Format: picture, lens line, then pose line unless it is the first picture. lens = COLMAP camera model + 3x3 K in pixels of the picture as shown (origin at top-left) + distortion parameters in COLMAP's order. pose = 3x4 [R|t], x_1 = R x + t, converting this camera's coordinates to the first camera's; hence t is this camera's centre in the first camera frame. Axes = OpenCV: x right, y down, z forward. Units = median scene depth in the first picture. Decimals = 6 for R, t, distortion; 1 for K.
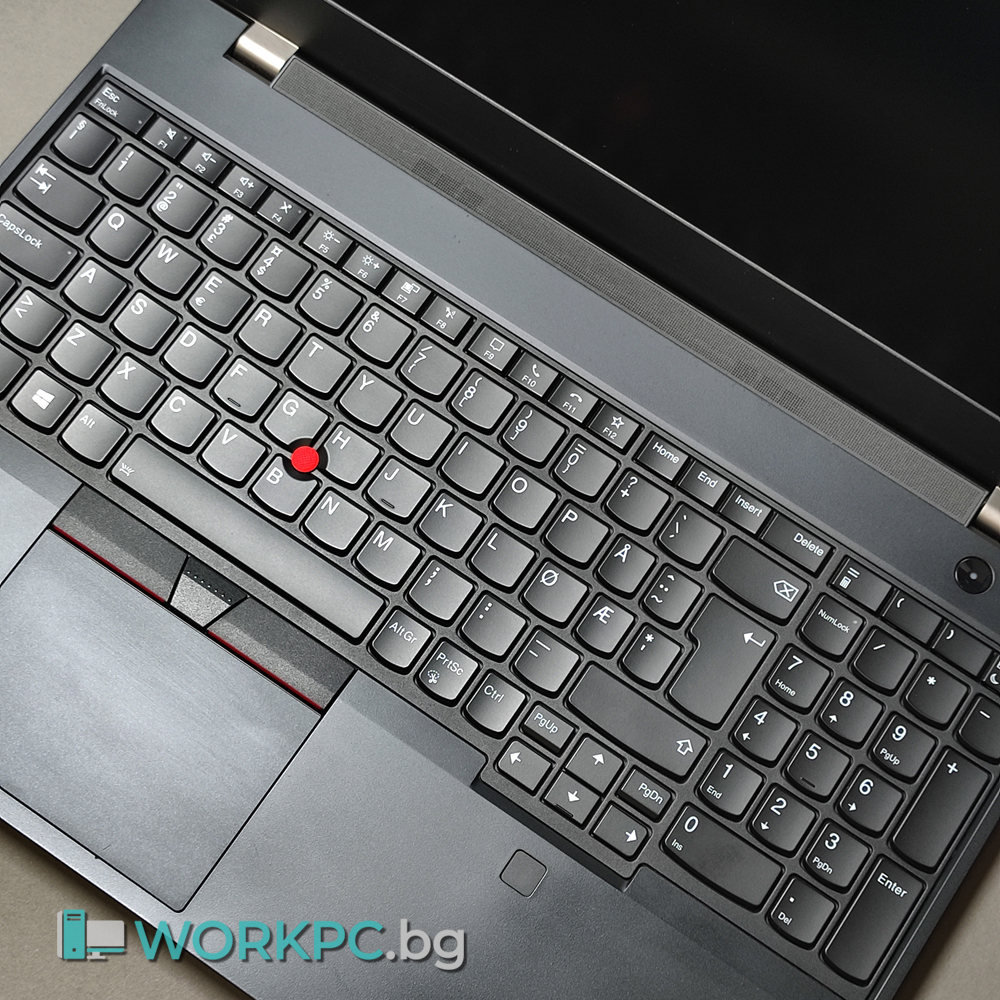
lens RADIAL K [[1908.4, 0, 530.4], [0, 1908.4, 524.8], [0, 0, 1]] dist [0.095499, -0.312569]
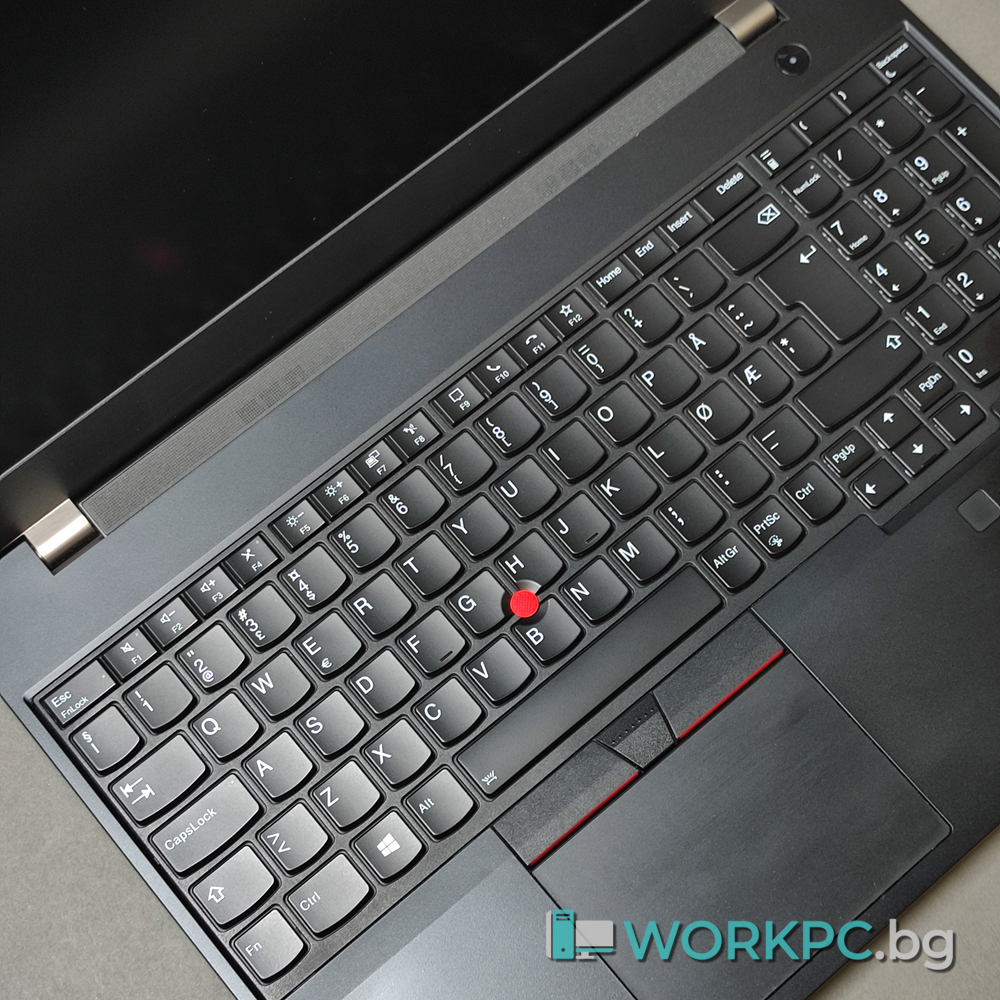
lens RADIAL K [[1953.9, 0, 533.9], [0, 1953.9, 532.4], [0, 0, 1]] dist [0.136007, -0.620853]
pose [[0.268890, -0.920070, 0.284902, -0.367541], [0.921973, 0.331456, 0.200258, -0.241720], [-0.278684, 0.208825, 0.937405, 0.061256]]
